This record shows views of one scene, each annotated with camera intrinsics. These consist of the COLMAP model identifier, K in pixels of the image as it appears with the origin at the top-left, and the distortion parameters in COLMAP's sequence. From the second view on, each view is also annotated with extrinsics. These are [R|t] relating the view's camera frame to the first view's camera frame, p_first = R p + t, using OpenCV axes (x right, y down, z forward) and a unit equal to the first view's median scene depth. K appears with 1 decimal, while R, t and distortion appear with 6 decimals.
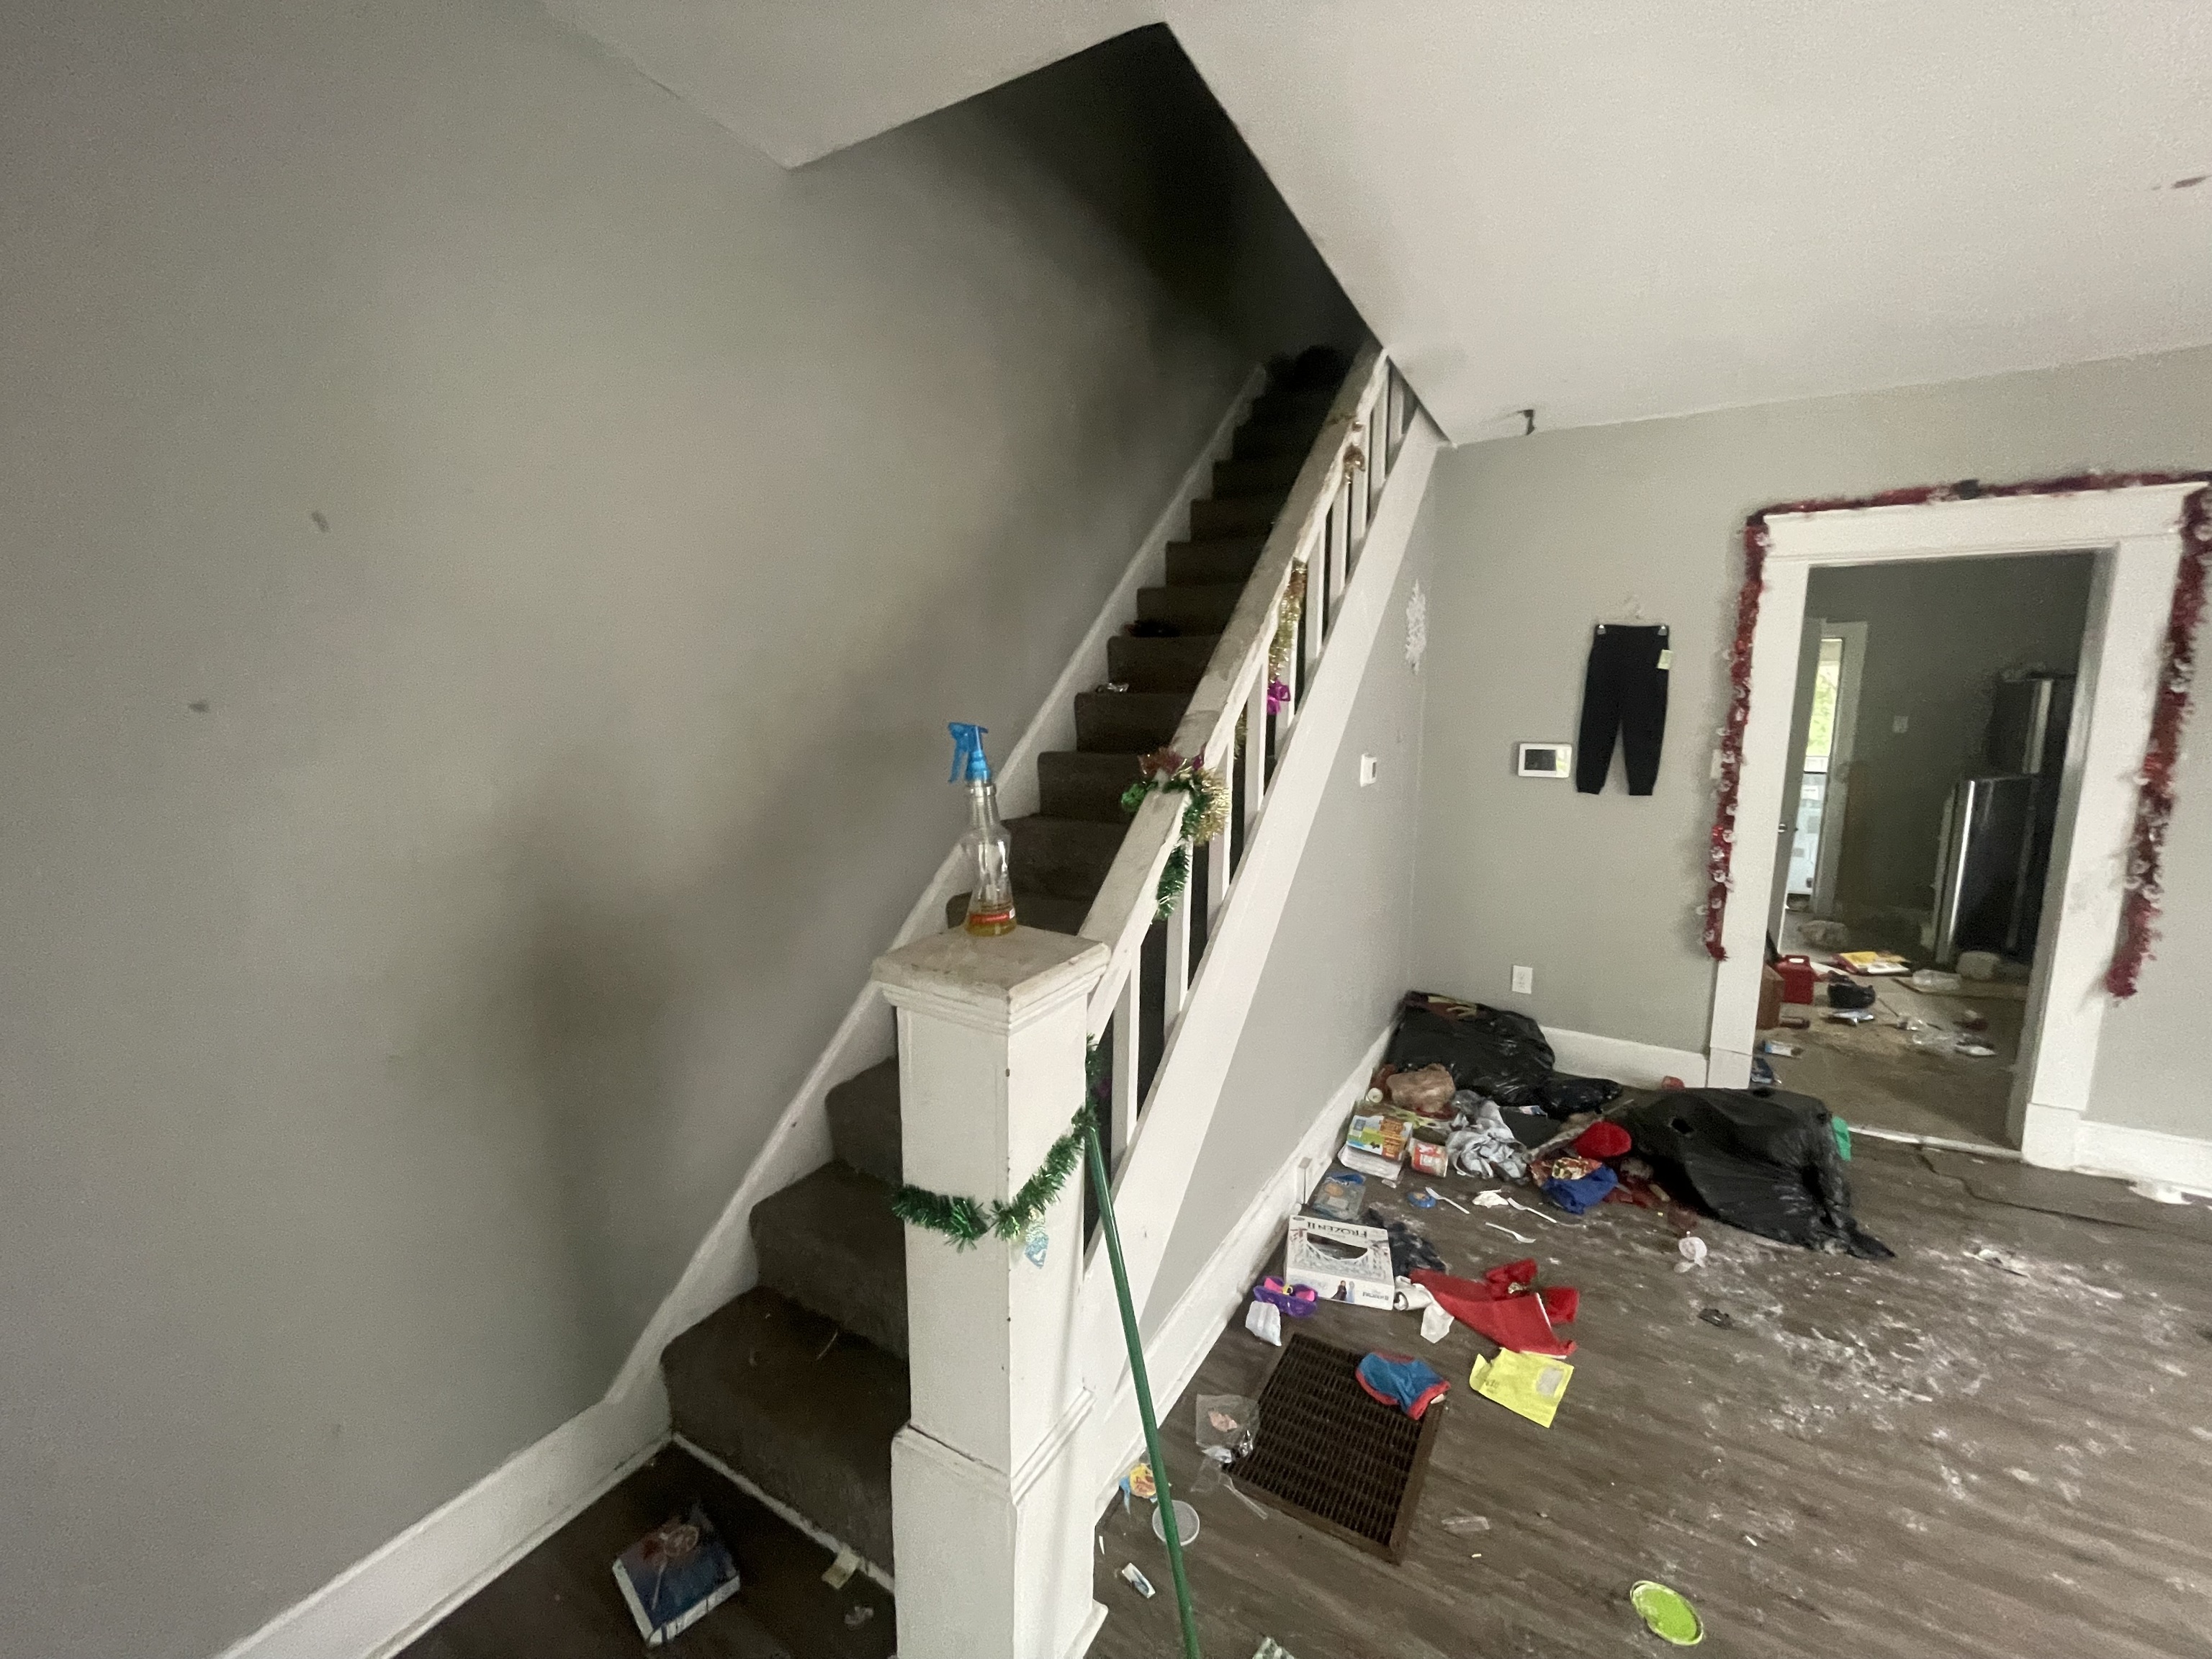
lens RADIAL K [[889.4, 0, 1106.3], [0, 889.4, 830.9], [0, 0, 1]] dist [-0.004429, -0.000216]
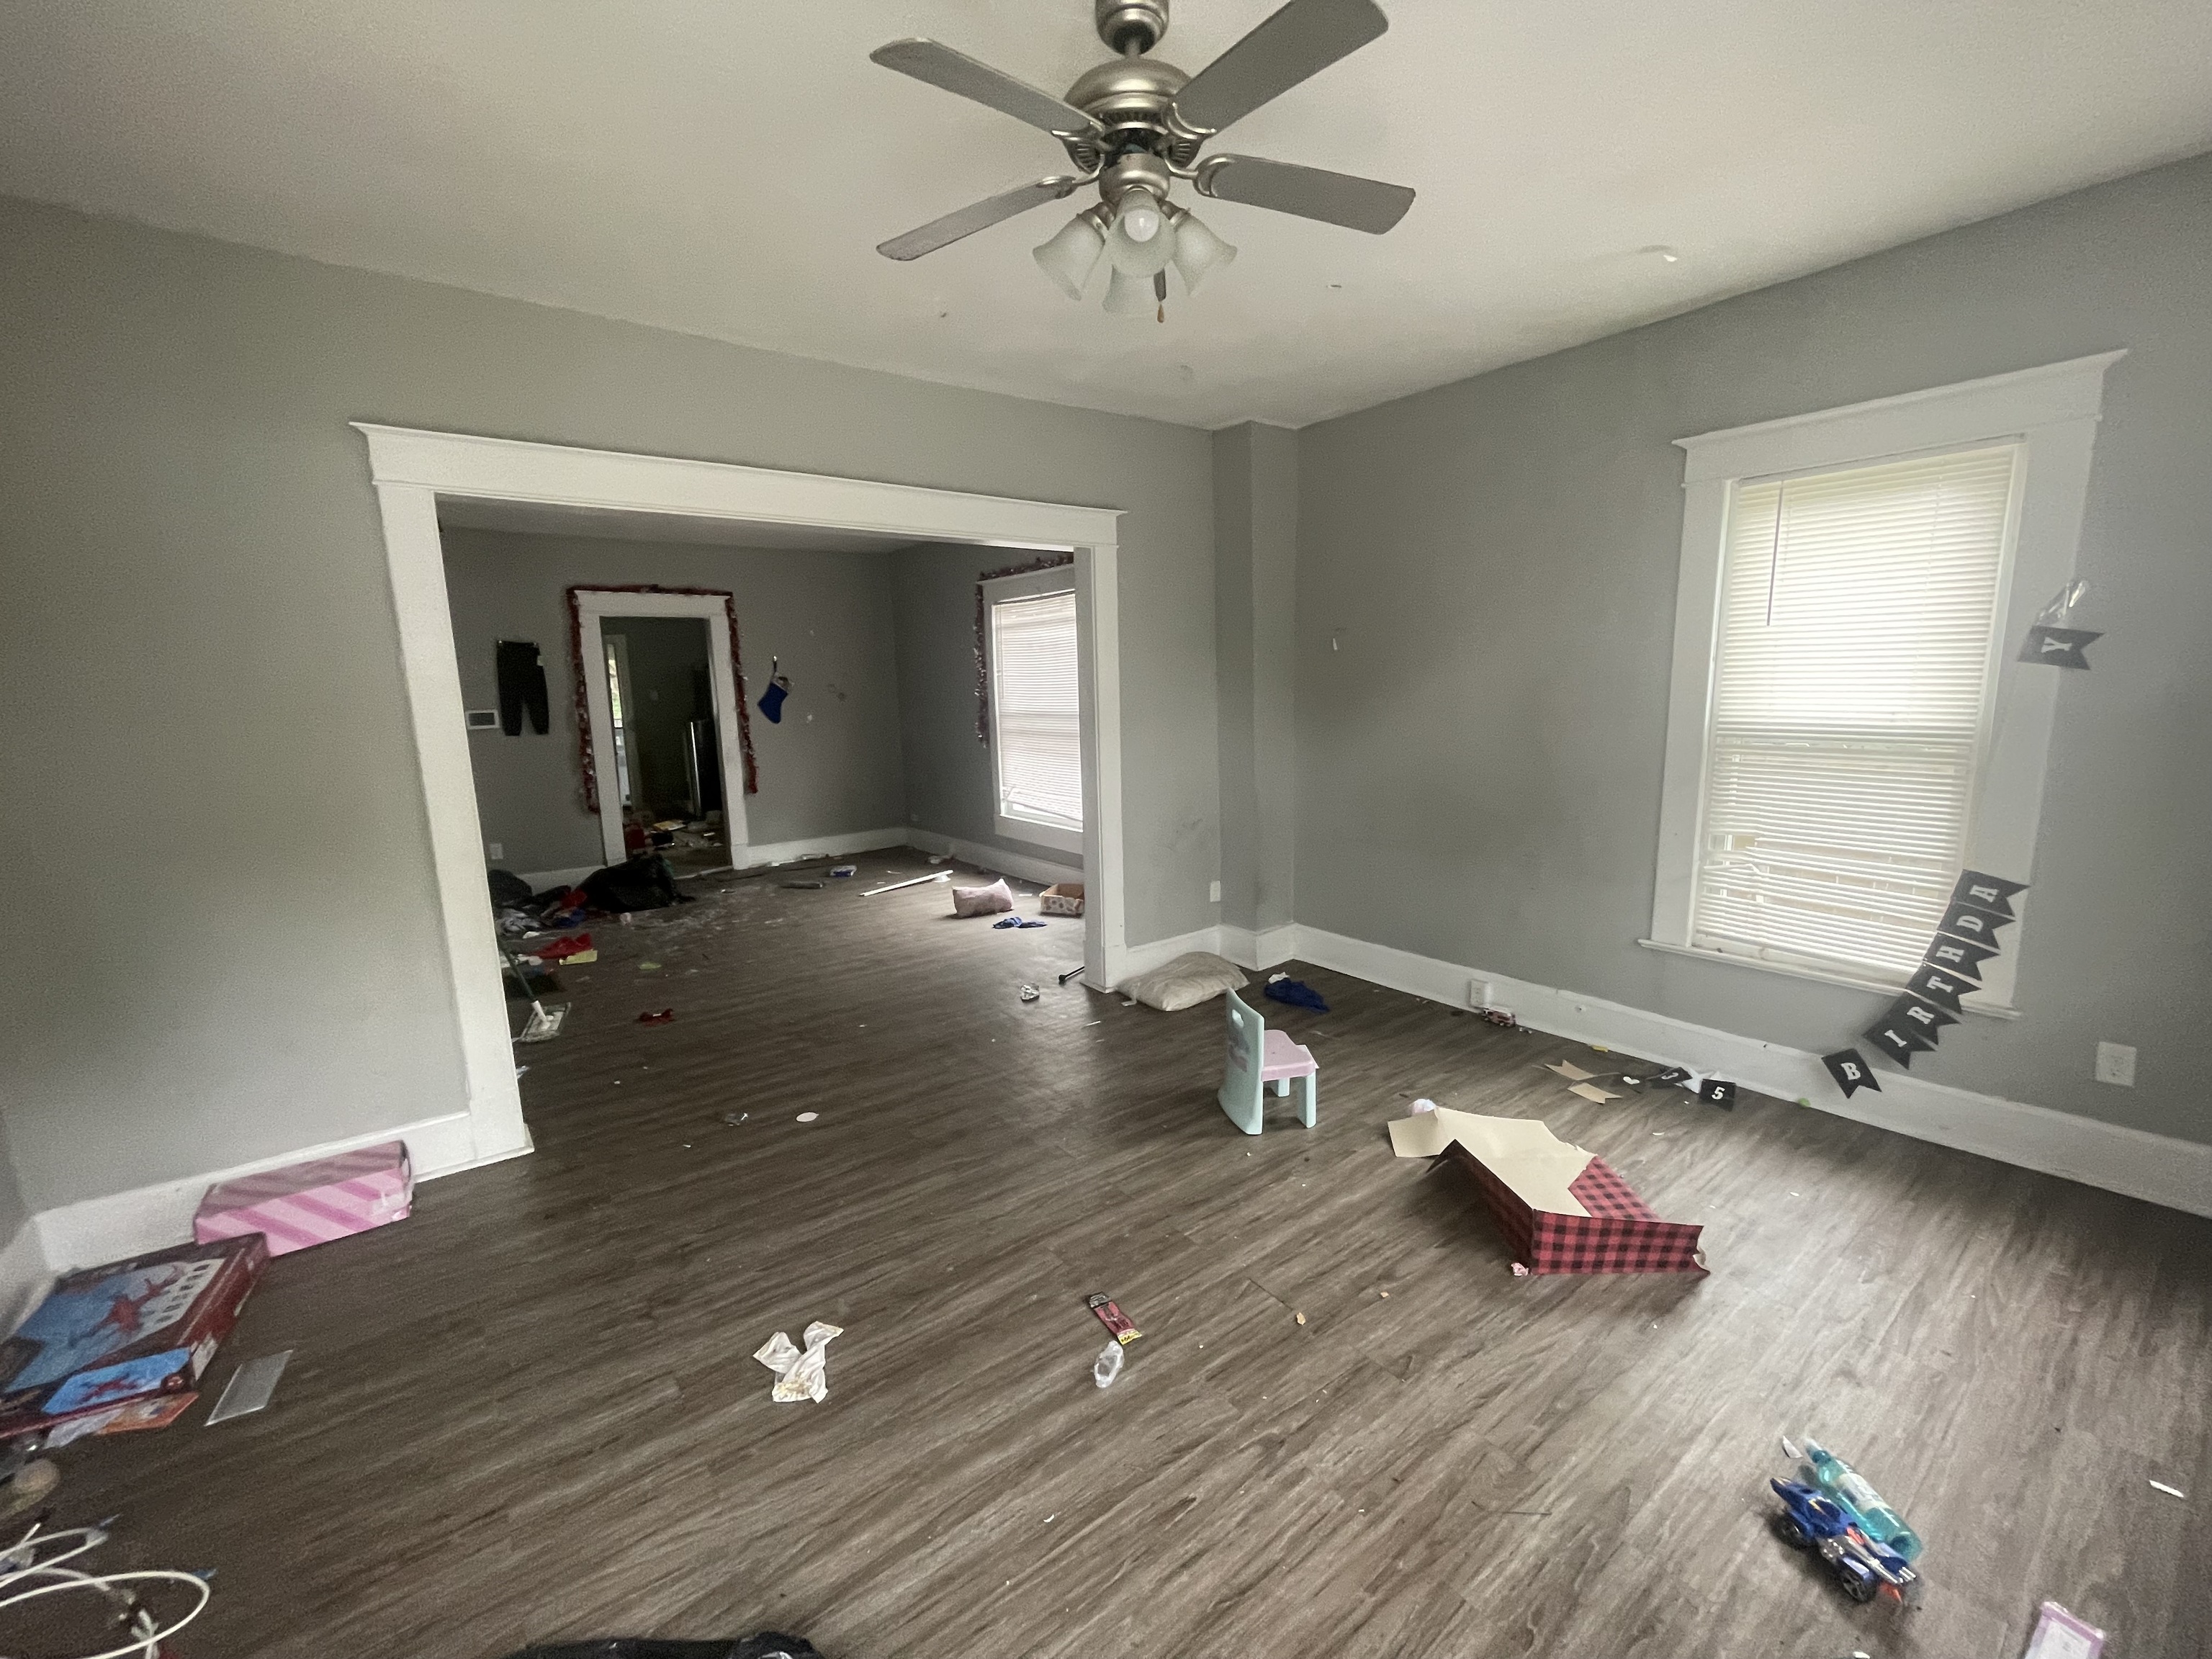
lens RADIAL K [[889.4, 0, 1106.3], [0, 889.4, 830.9], [0, 0, 1]] dist [-0.004429, -0.000216]
pose [[0.370221, -0.169327, 0.913381, -0.951185], [0.155526, 0.980667, 0.118761, 0.166637], [-0.915832, 0.098086, 0.389398, -1.073444]]
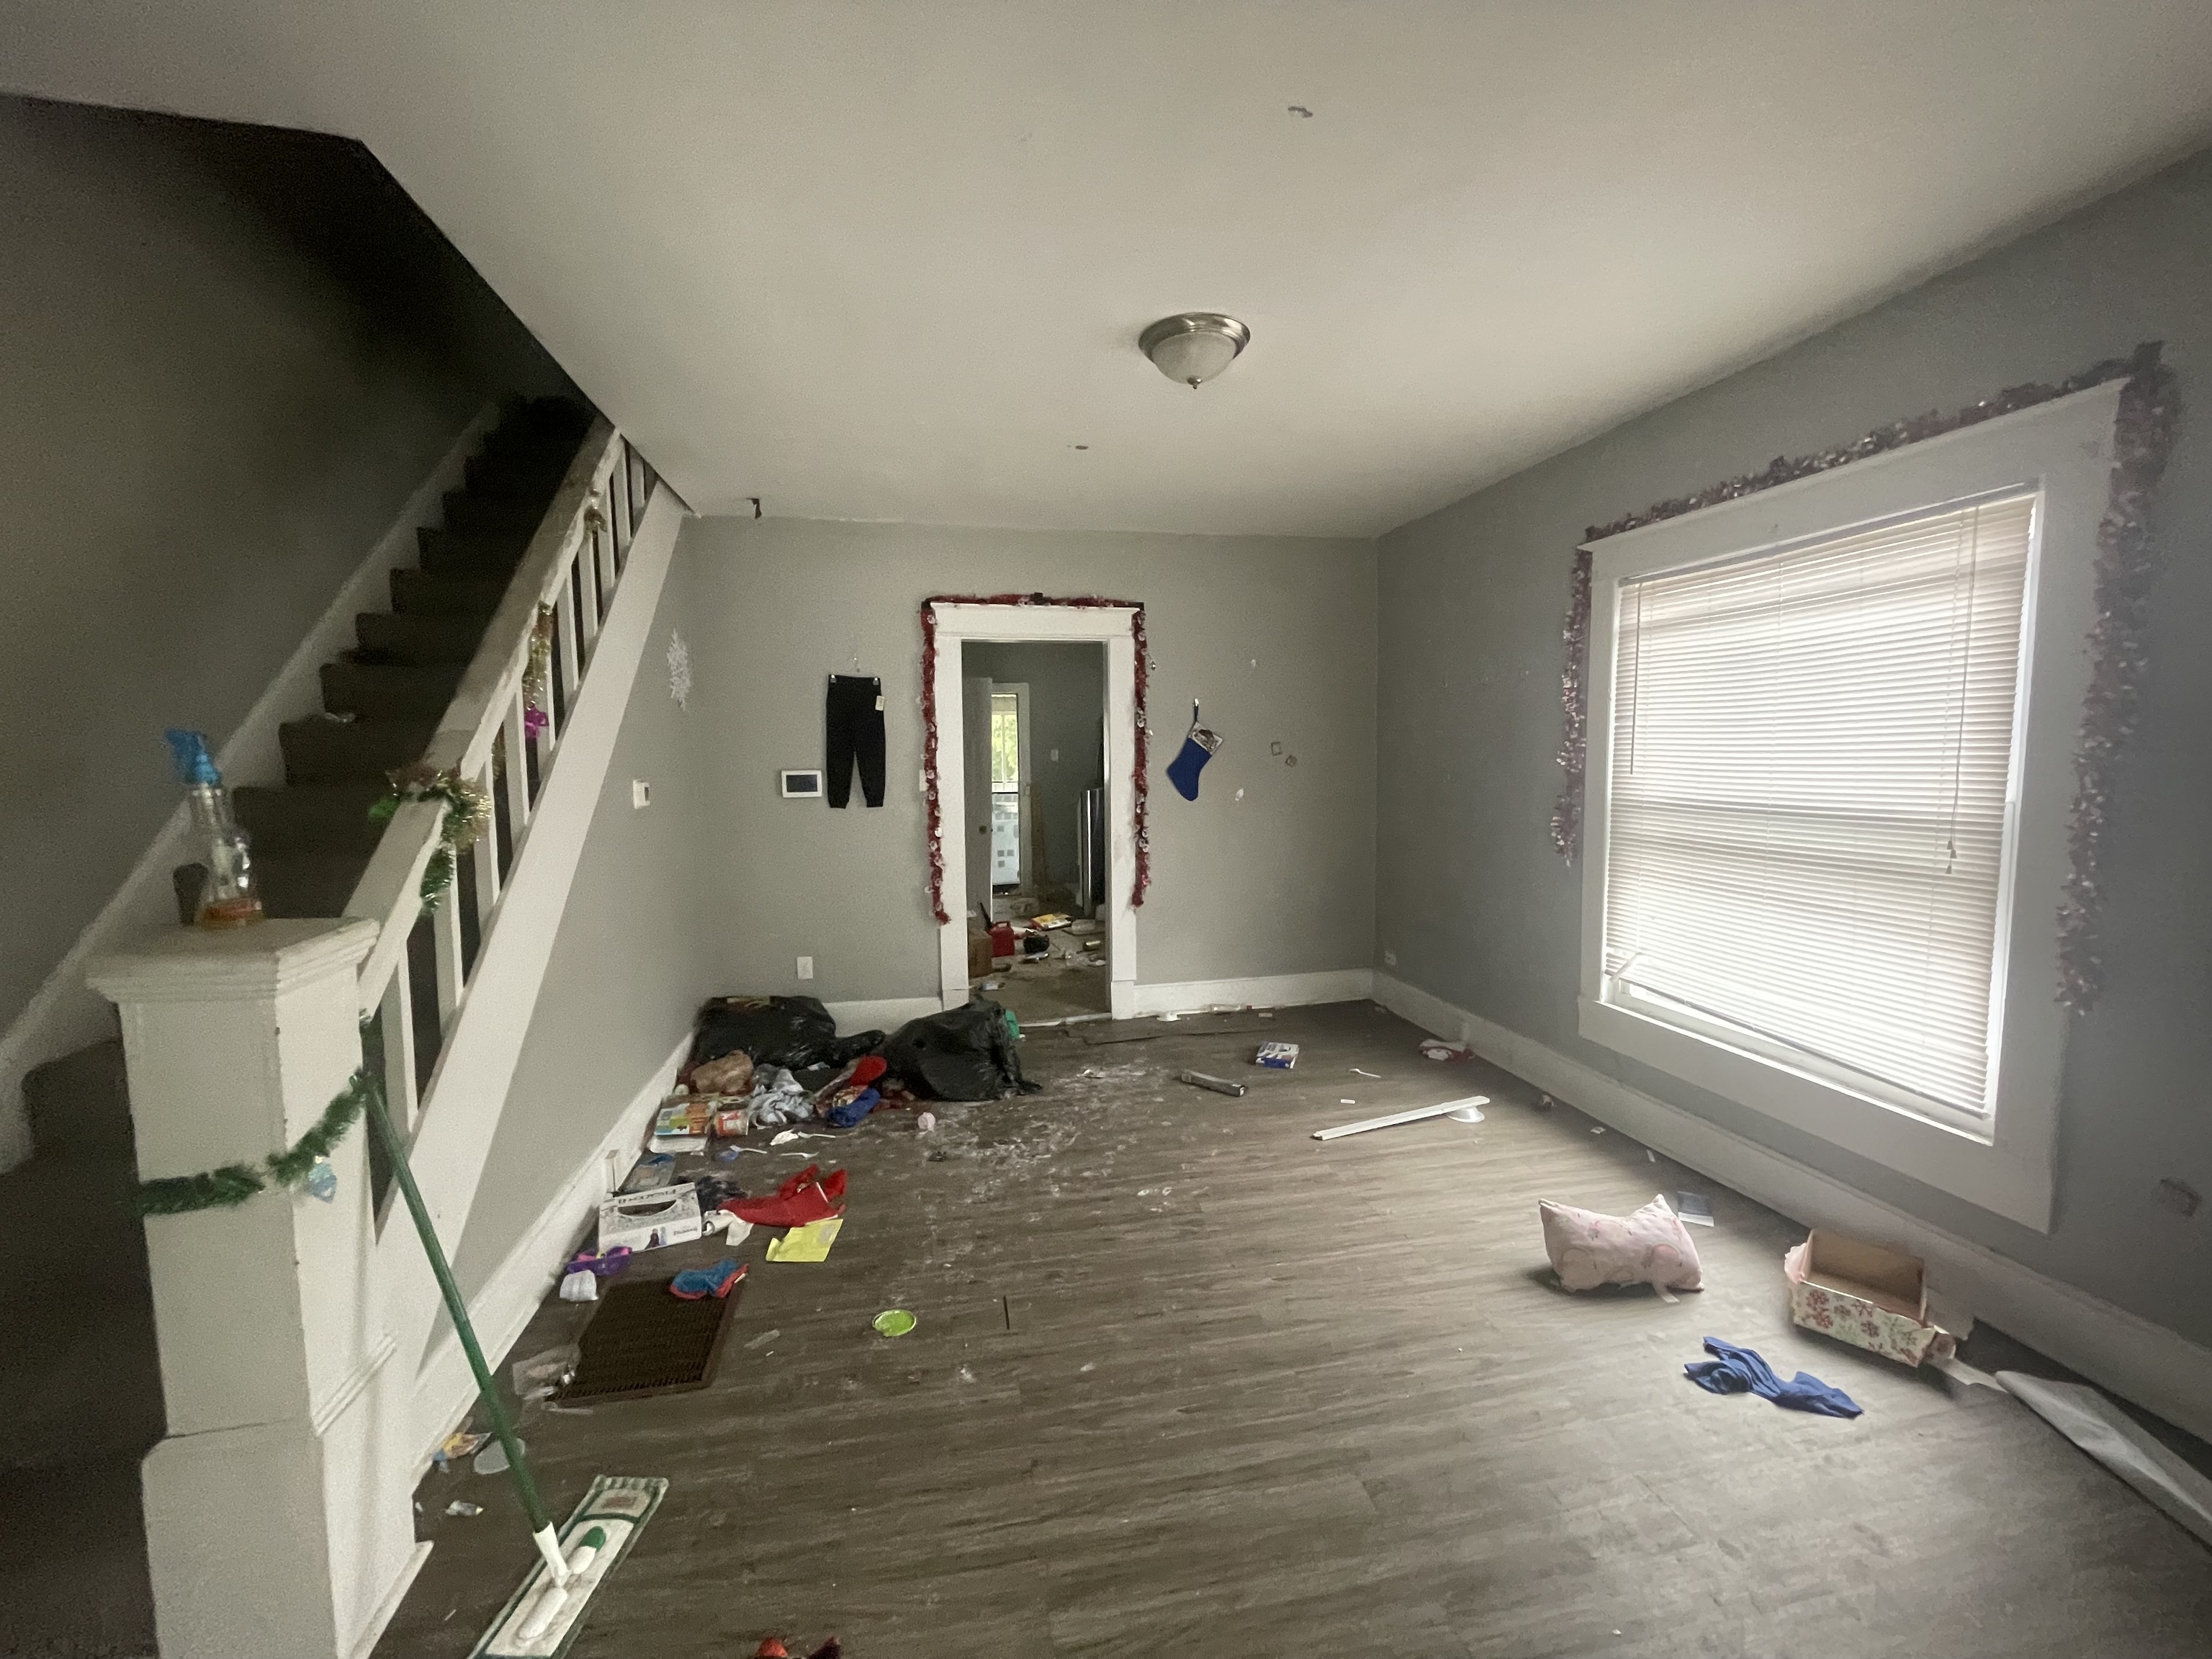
lens RADIAL K [[889.4, 0, 1106.3], [0, 889.4, 830.9], [0, 0, 1]] dist [-0.004429, -0.000216]
pose [[0.737363, -0.072139, 0.671633, -0.032295], [0.108755, 0.993988, -0.012636, 0.066426], [-0.666684, 0.082360, 0.740776, -0.253520]]
